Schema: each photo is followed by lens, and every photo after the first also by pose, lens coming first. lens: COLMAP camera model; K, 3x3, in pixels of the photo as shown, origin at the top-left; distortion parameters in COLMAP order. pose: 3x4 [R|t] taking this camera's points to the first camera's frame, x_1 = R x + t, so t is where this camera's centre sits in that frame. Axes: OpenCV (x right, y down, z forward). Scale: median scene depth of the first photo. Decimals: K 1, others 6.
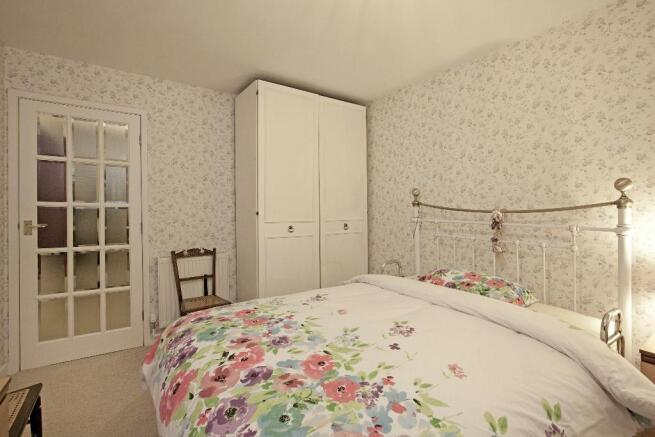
lens RADIAL K [[312.0, 0, 327.5], [0, 312.0, 218.5], [0, 0, 1]] dist [-0.002040, -0.000006]
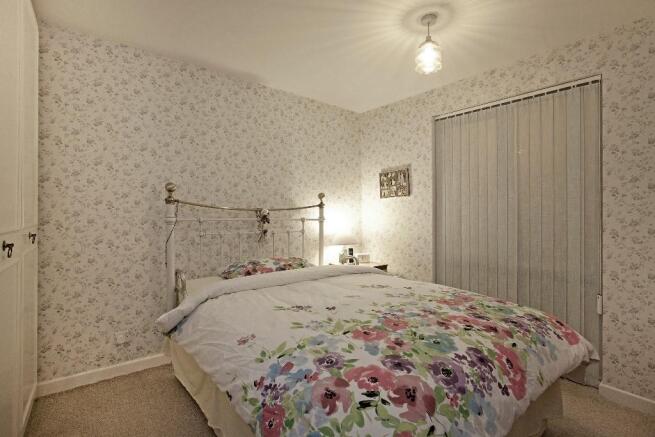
lens RADIAL K [[312.0, 0, 327.5], [0, 312.0, 218.5], [0, 0, 1]] dist [-0.002040, -0.000006]
pose [[-0.138140, -0.005768, 0.990396, -1.137506], [0.006681, 0.999955, 0.006756, 0.018780], [-0.990390, 0.007550, -0.138096, 1.370138]]
